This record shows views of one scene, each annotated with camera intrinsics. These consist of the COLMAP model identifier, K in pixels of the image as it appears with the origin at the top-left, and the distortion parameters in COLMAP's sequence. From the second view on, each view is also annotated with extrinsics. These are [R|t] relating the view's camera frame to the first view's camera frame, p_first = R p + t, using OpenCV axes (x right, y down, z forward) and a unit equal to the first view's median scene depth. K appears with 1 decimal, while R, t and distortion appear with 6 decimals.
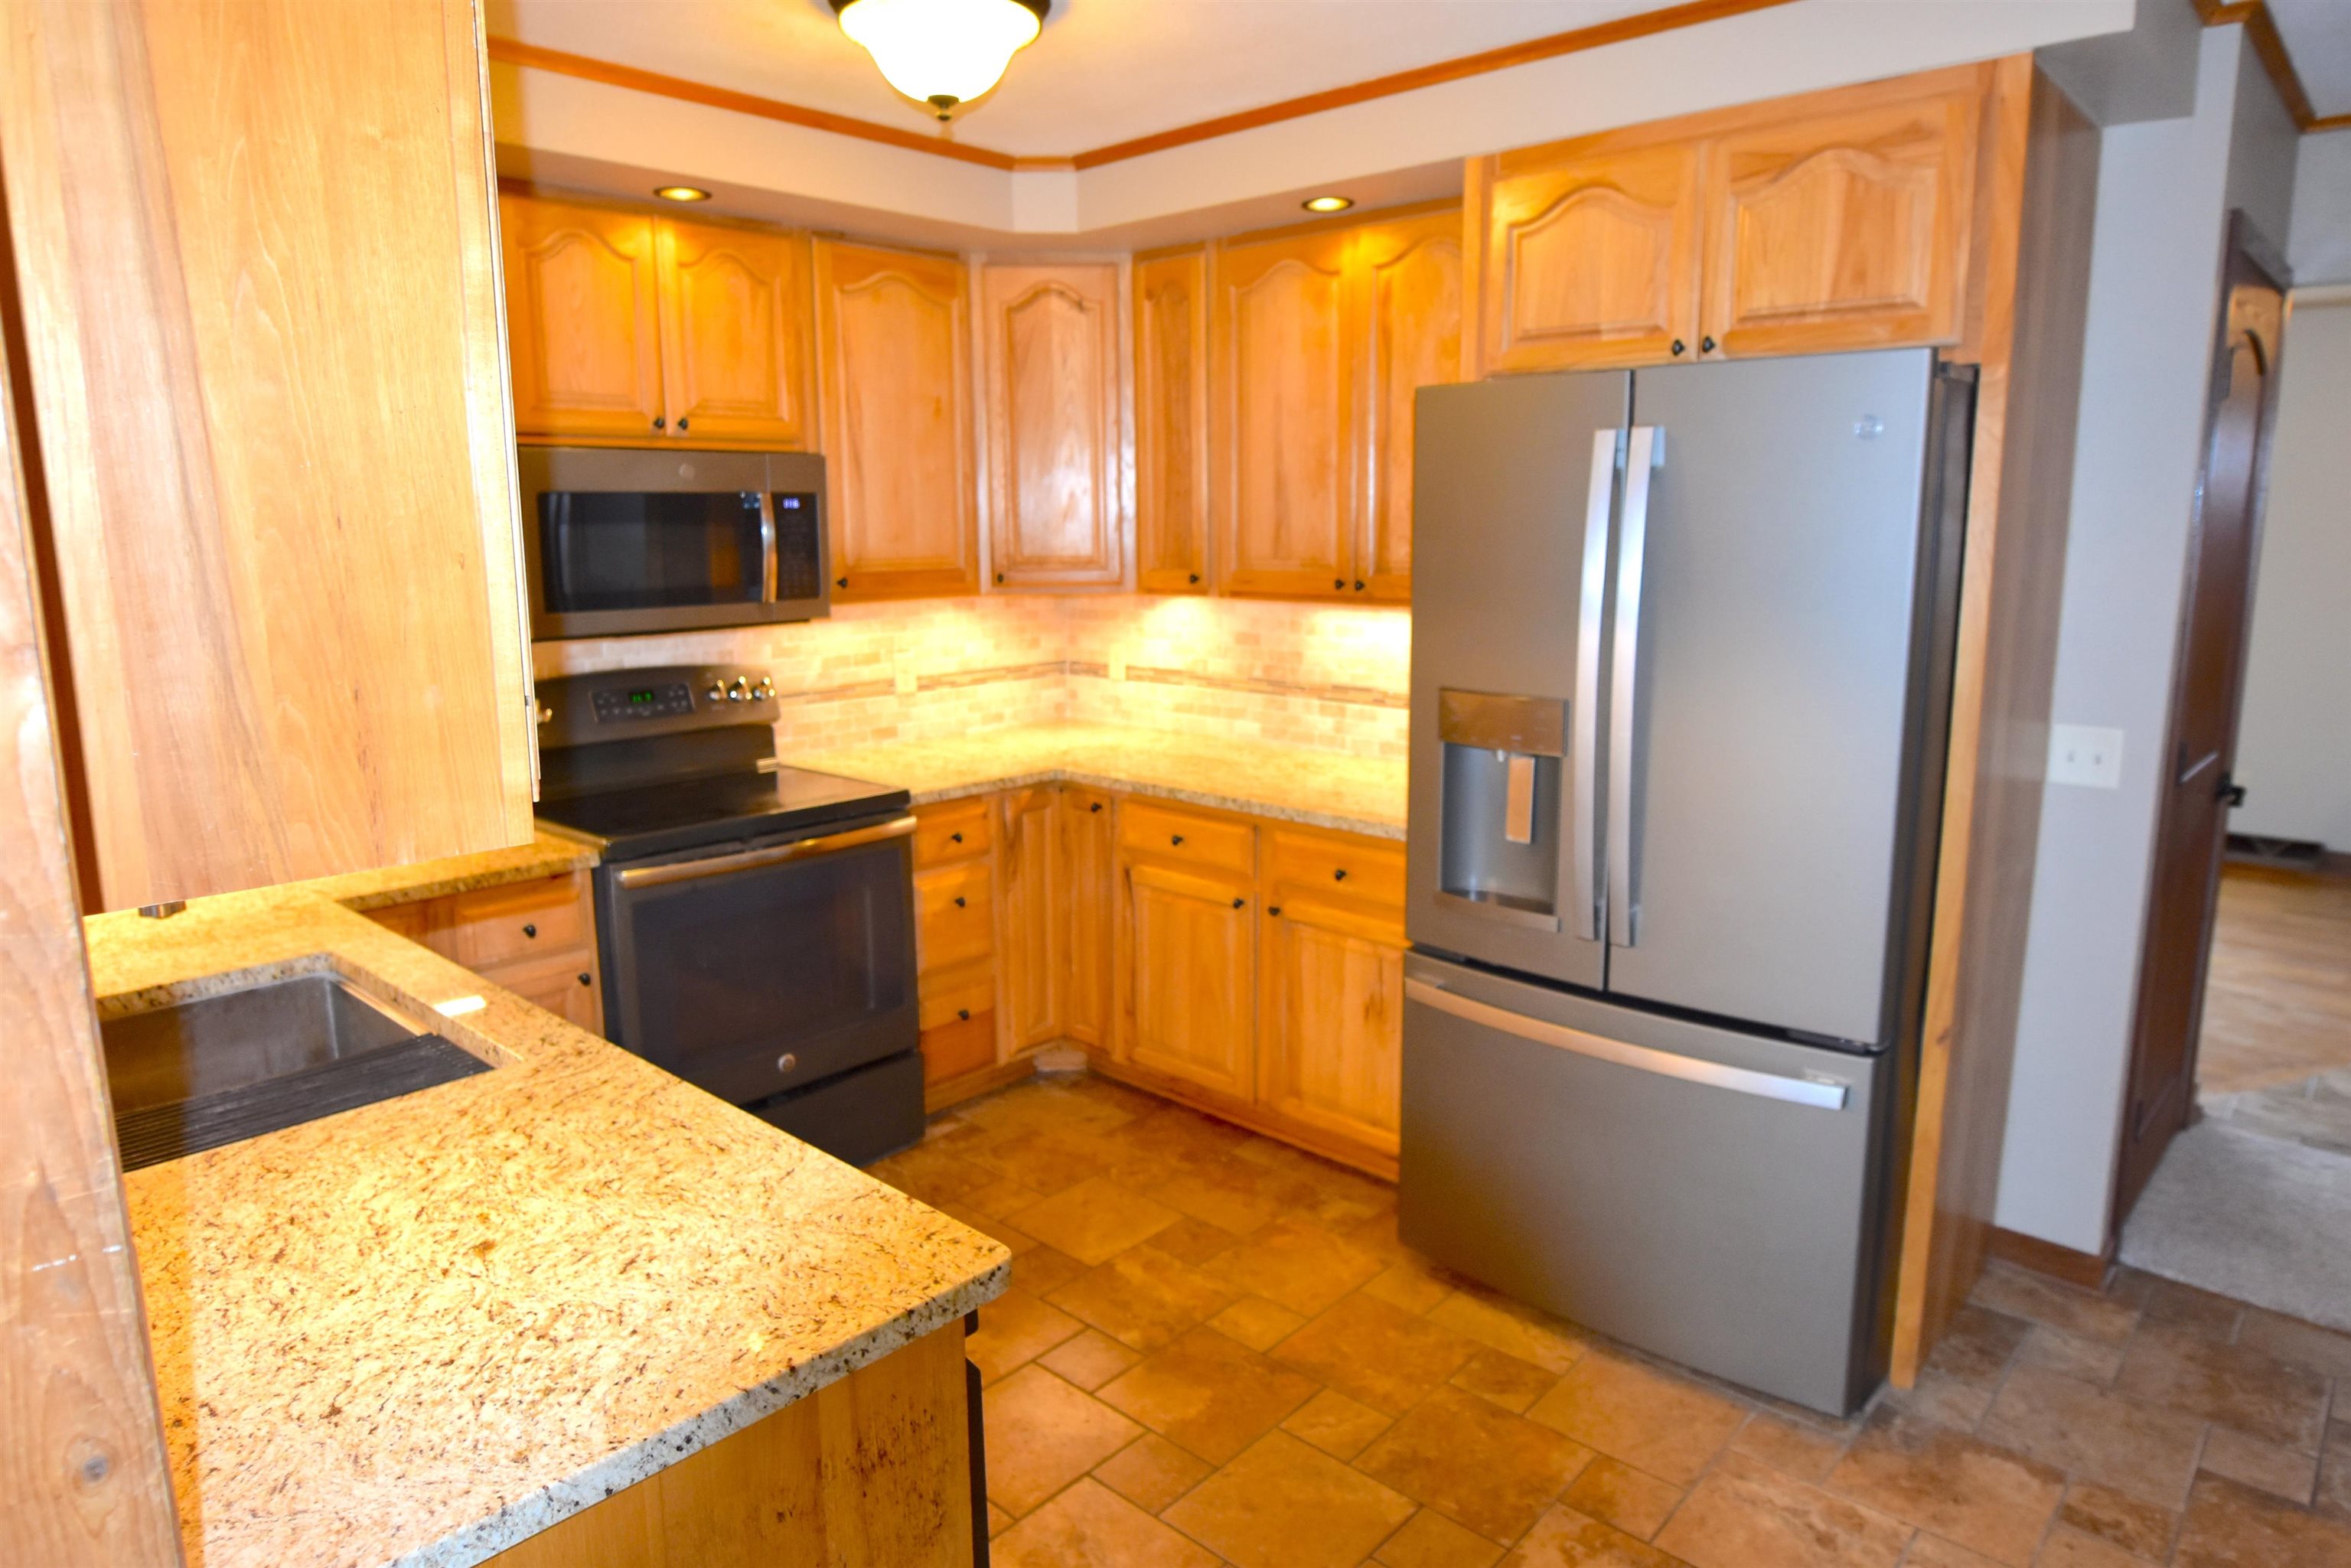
lens RADIAL K [[1431.1, 0, 1177.3], [0, 1431.1, 772.8], [0, 0, 1]] dist [-0.010765, -0.006640]
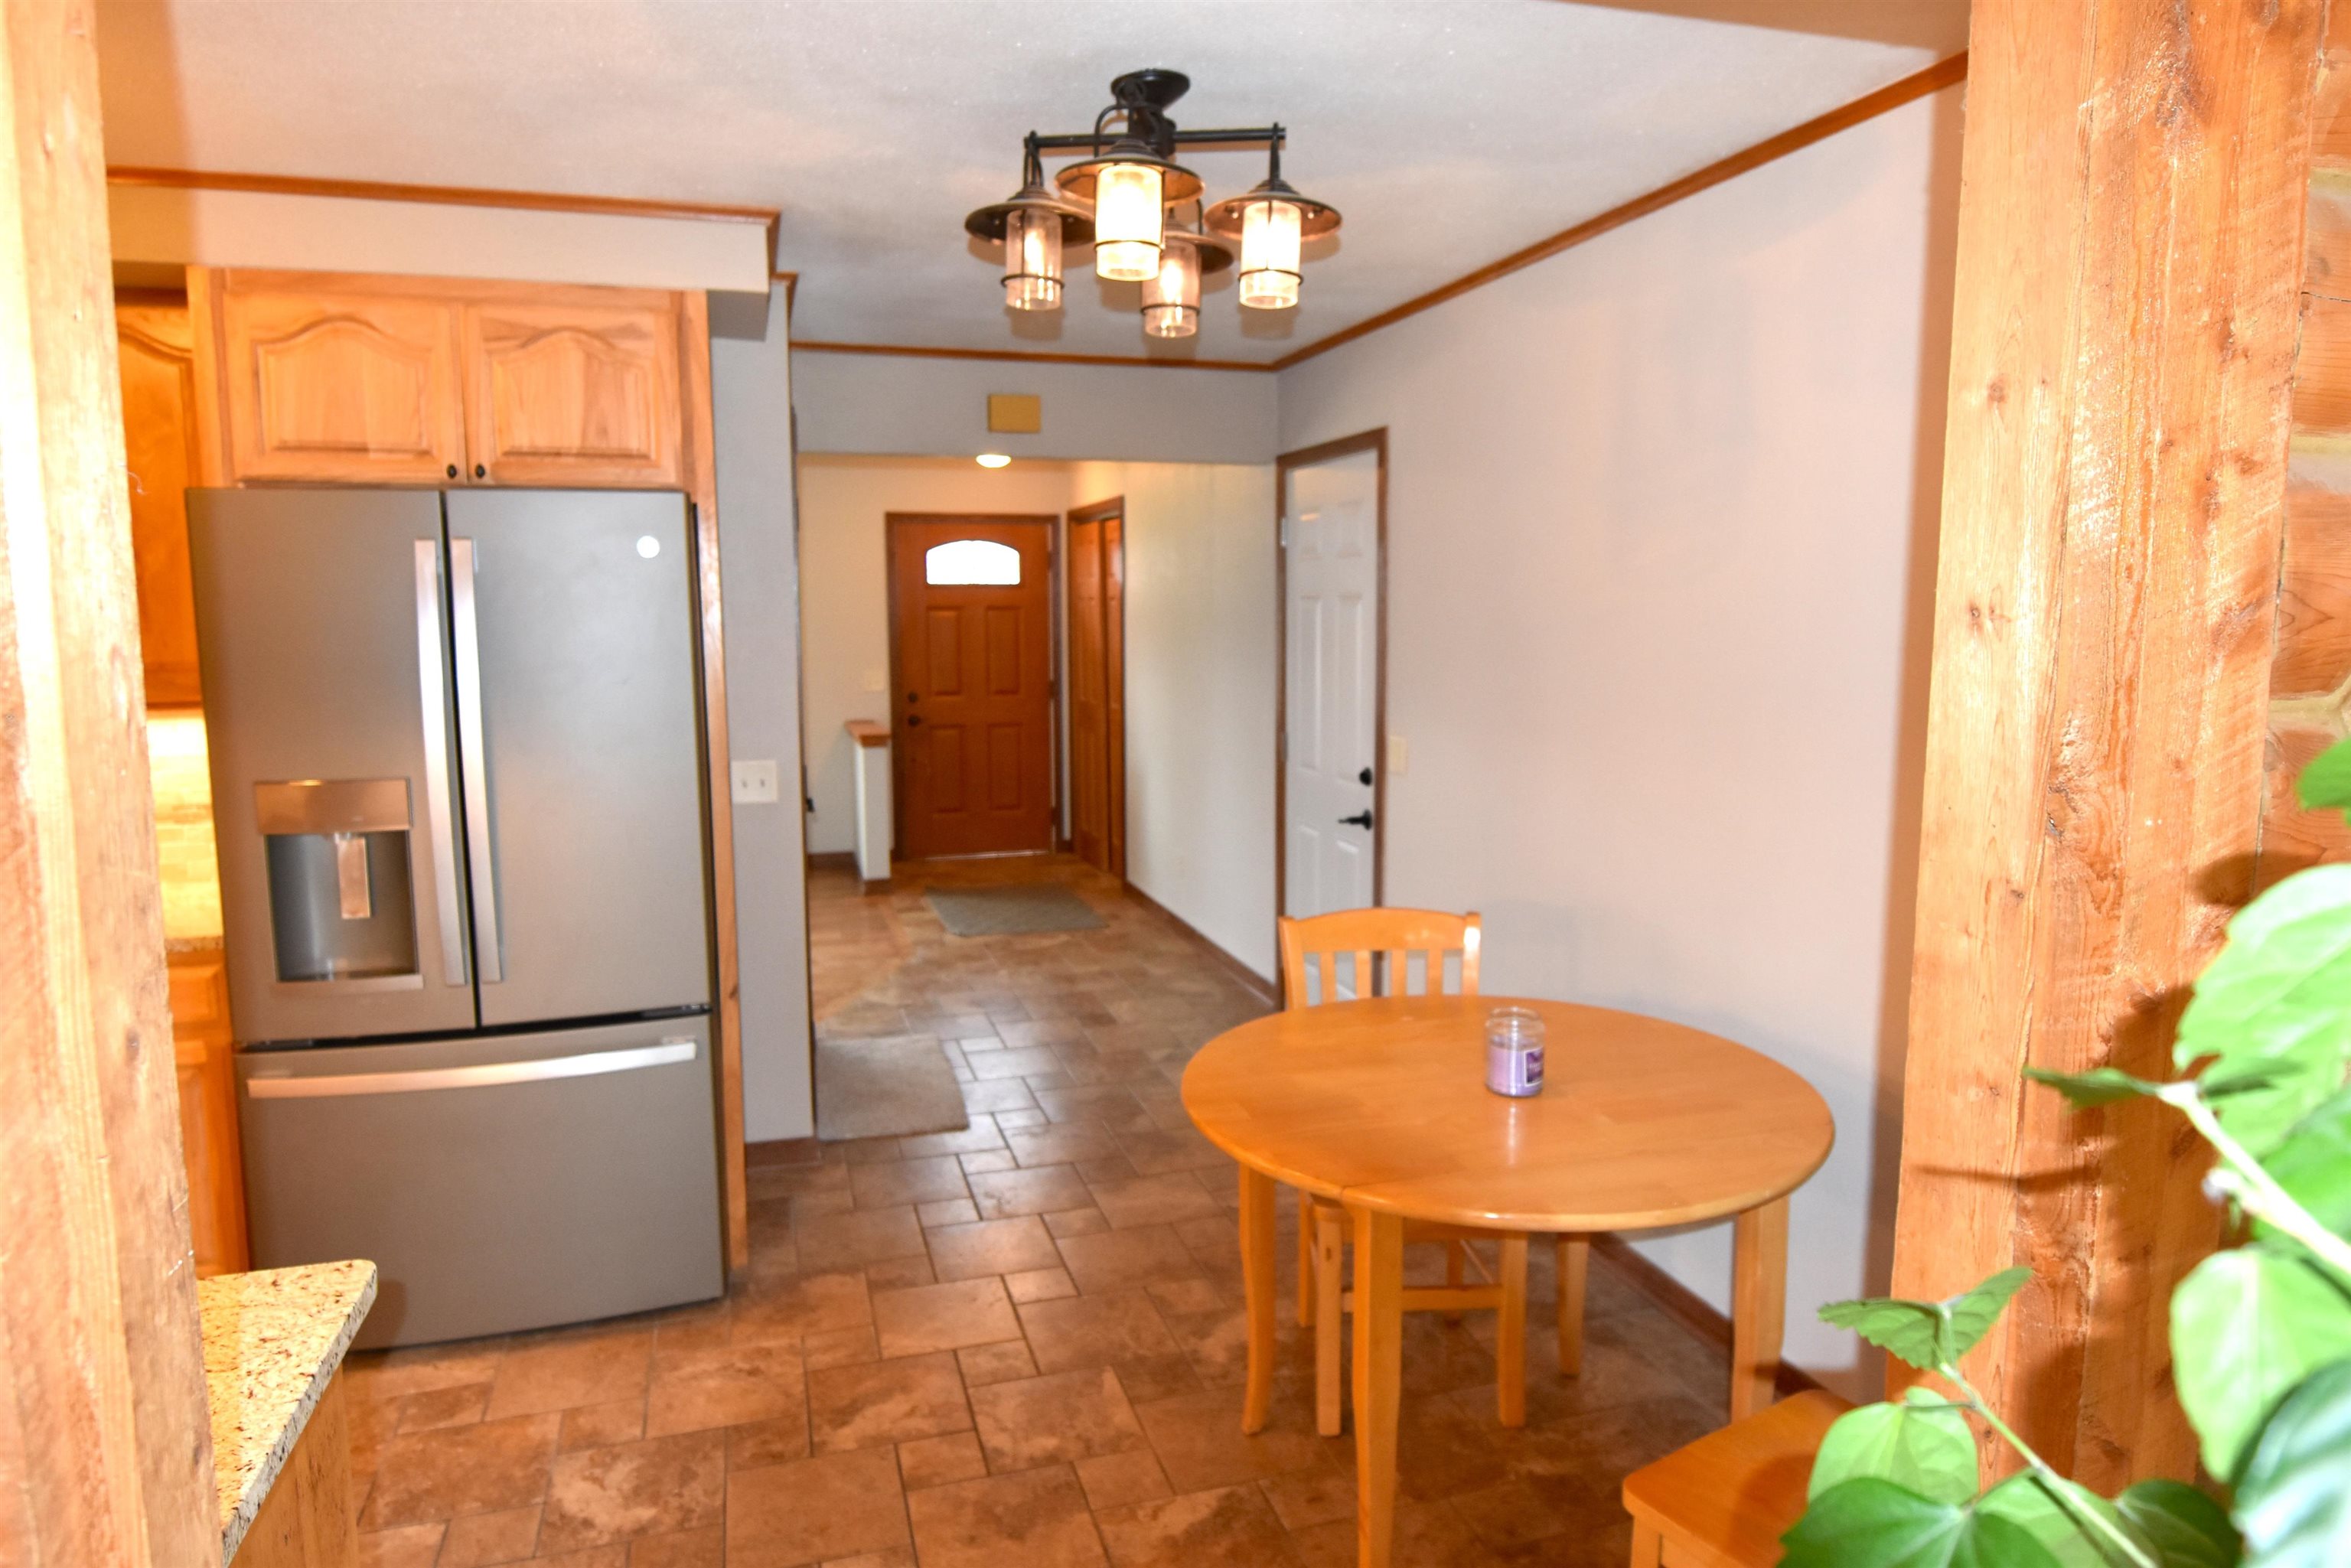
lens RADIAL K [[1431.1, 0, 1176.2], [0, 1431.1, 780.4], [0, 0, 1]] dist [-0.010765, -0.006640]
pose [[0.515801, -0.103947, 0.850379, -0.381055], [0.156256, 0.987376, 0.025916, 0.017360], [-0.842338, 0.119510, 0.525532, -0.093621]]
